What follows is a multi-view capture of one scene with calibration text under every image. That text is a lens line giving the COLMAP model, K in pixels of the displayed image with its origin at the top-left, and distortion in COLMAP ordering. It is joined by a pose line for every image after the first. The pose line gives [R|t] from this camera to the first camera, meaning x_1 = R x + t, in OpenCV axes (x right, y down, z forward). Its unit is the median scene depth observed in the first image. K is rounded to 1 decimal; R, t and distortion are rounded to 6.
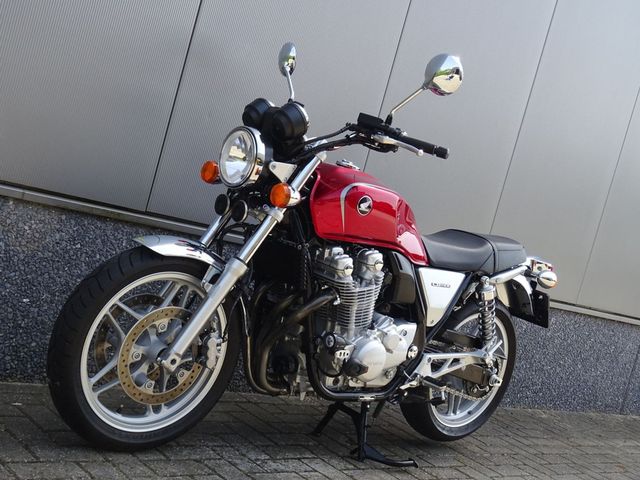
lens RADIAL K [[967.4, 0, 320.6], [0, 967.4, 241.1], [0, 0, 1]] dist [-0.027106, 0.000000]
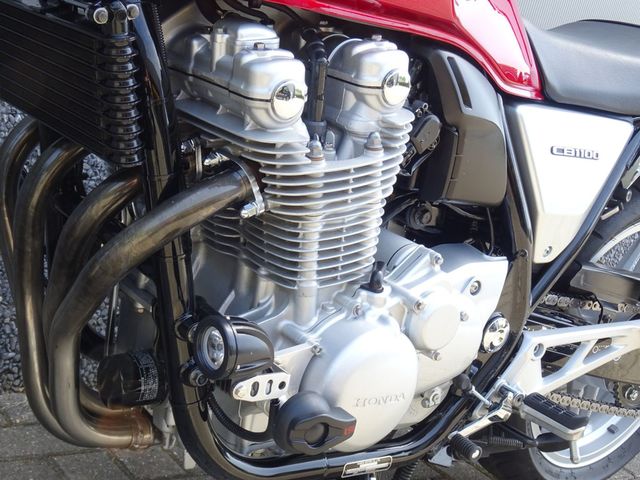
lens RADIAL K [[932.7, 0, 321.7], [0, 932.7, 241.2], [0, 0, 1]] dist [0.029749, 0.000000]
pose [[0.997696, 0.000634, -0.067843, 0.056416], [0.008334, 0.991237, 0.131835, 0.033738], [0.067332, -0.132097, 0.988947, 0.687500]]
